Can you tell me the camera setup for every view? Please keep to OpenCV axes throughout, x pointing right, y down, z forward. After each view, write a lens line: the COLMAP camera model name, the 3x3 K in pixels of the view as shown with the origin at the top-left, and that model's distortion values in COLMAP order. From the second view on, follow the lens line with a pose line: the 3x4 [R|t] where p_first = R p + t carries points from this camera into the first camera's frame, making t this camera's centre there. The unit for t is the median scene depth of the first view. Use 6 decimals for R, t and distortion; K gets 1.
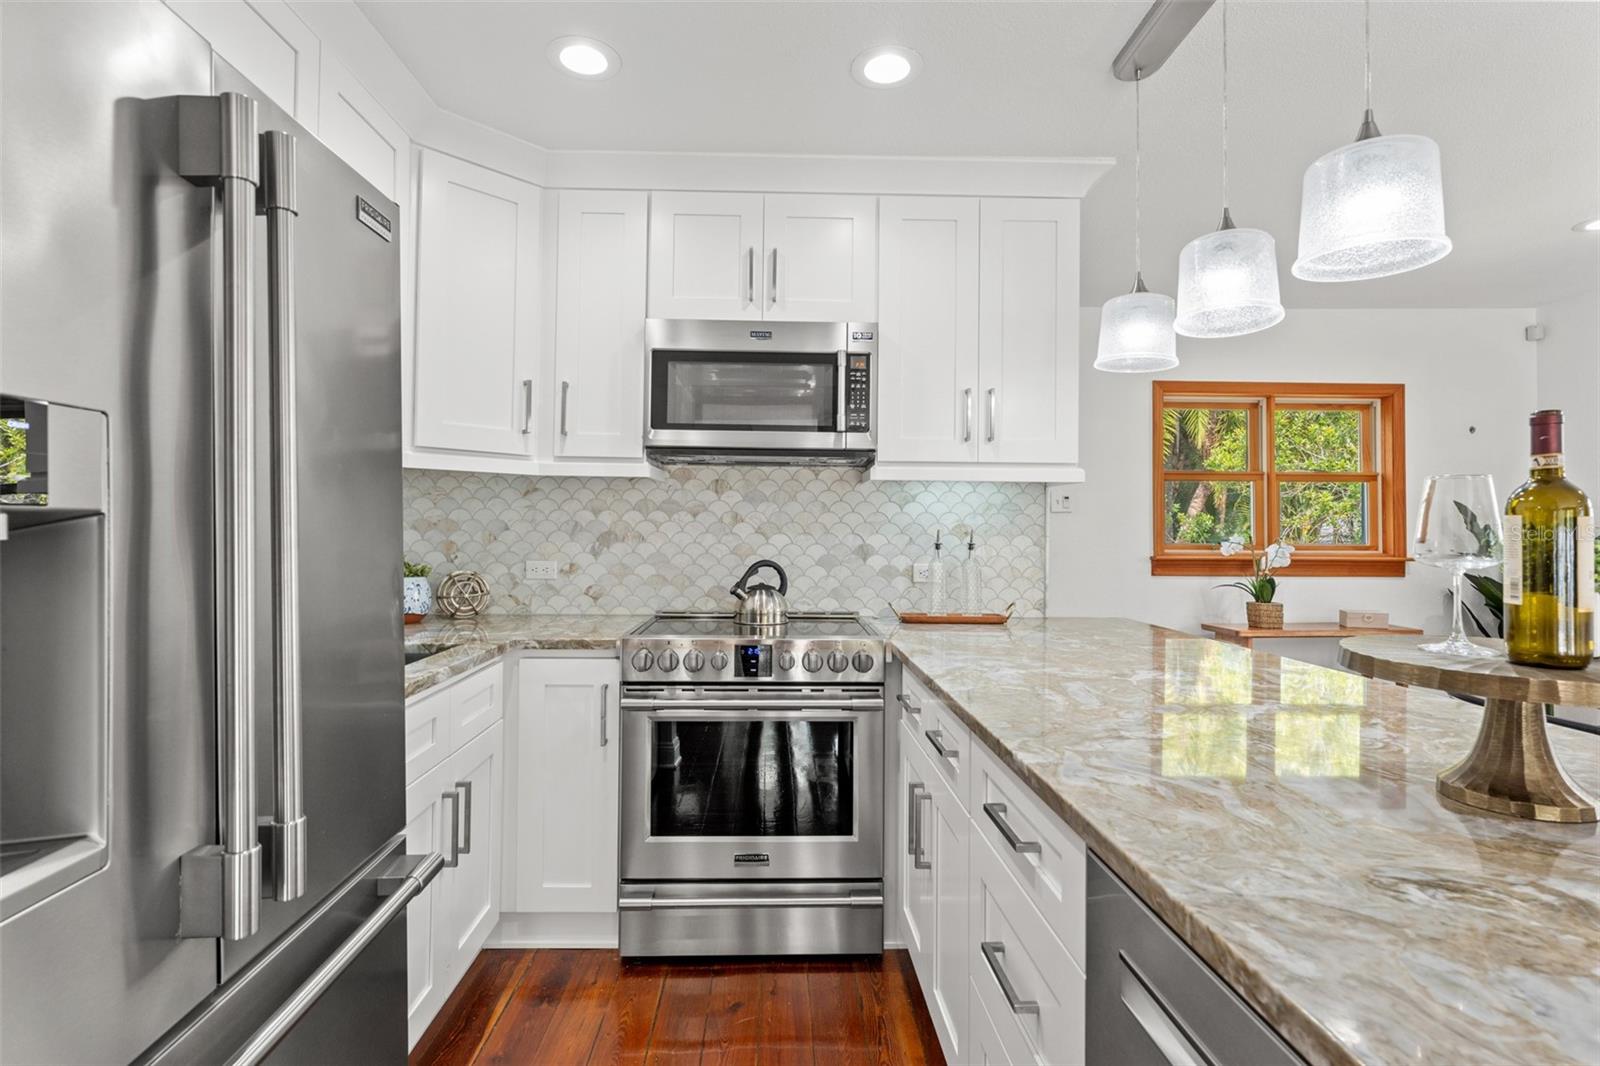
lens RADIAL K [[814.0, 0, 805.0], [0, 814.0, 529.3], [0, 0, 1]] dist [0.000993, 0.001139]
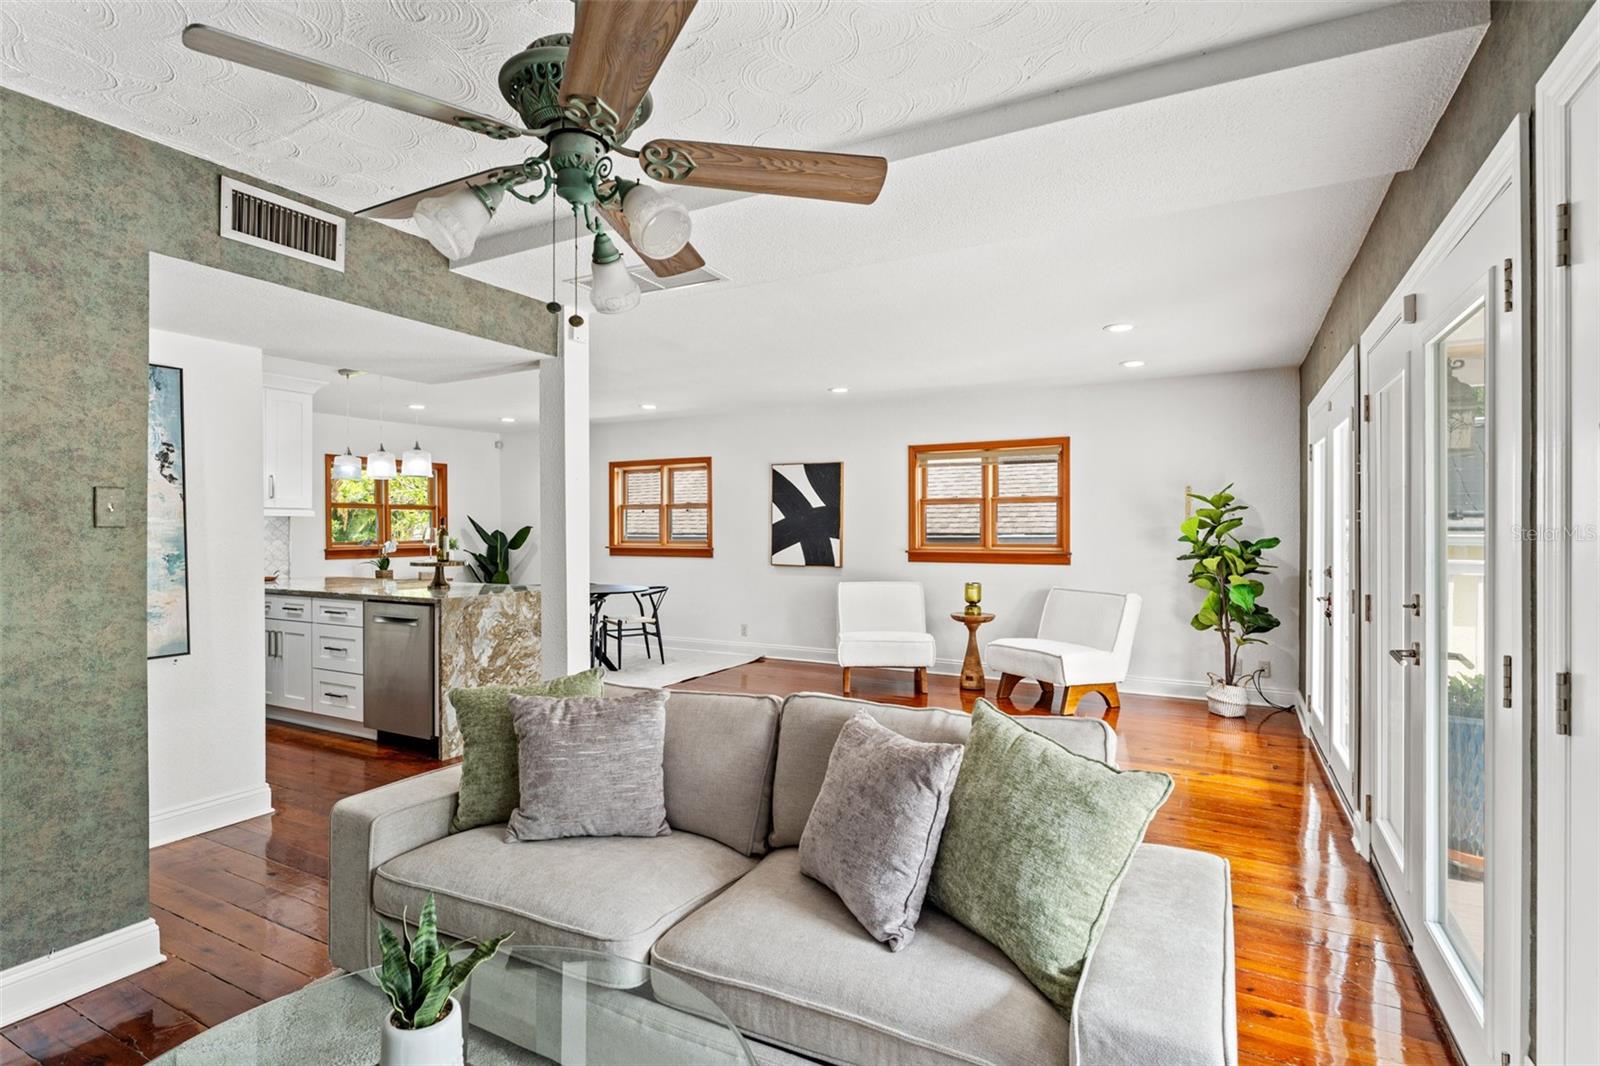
lens RADIAL K [[814.0, 0, 807.7], [0, 814.0, 529.9], [0, 0, 1]] dist [0.000993, 0.001139]
pose [[0.528813, -0.010110, 0.848678, -0.814136], [0.006794, 0.999947, 0.007679, -0.025273], [-0.848711, 0.001705, 0.528854, -1.316063]]
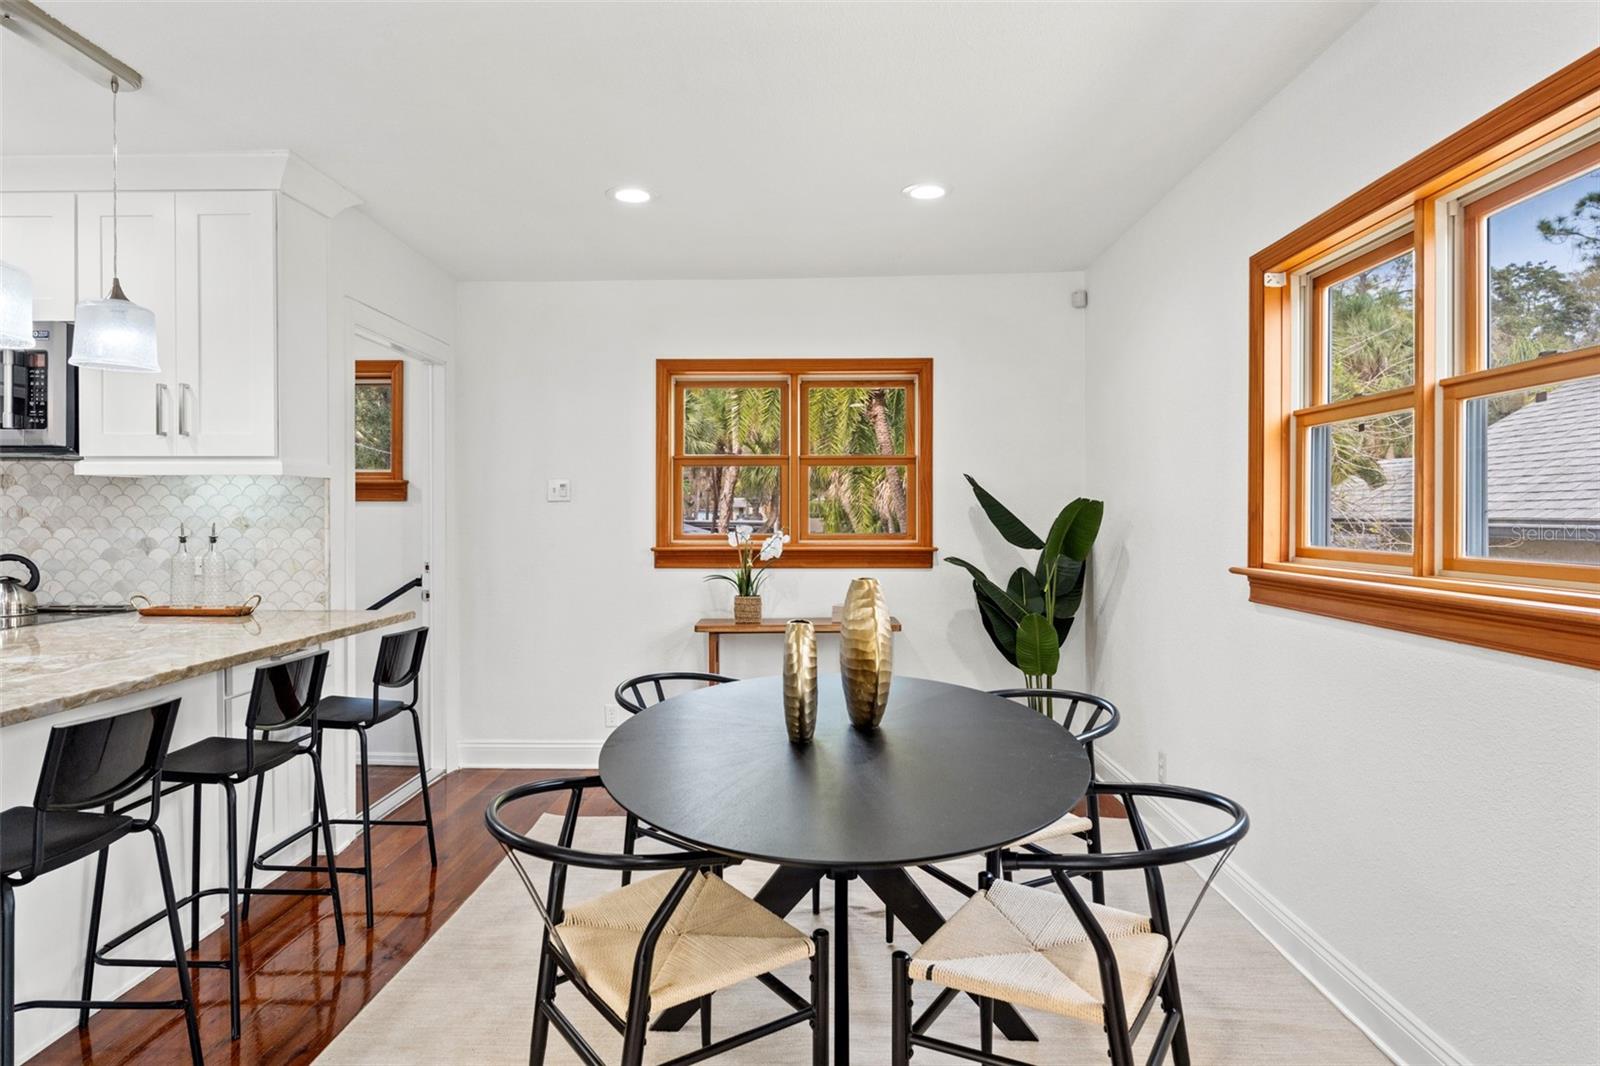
lens RADIAL K [[929.5, 0, 795.0], [0, 929.5, 522.7], [0, 0, 1]] dist [-0.000934, 0.000034]
pose [[0.996918, -0.007026, -0.078129, 0.953517], [0.007580, 0.999948, 0.006794, -0.001834], [0.078078, -0.007365, 0.996920, -0.077139]]
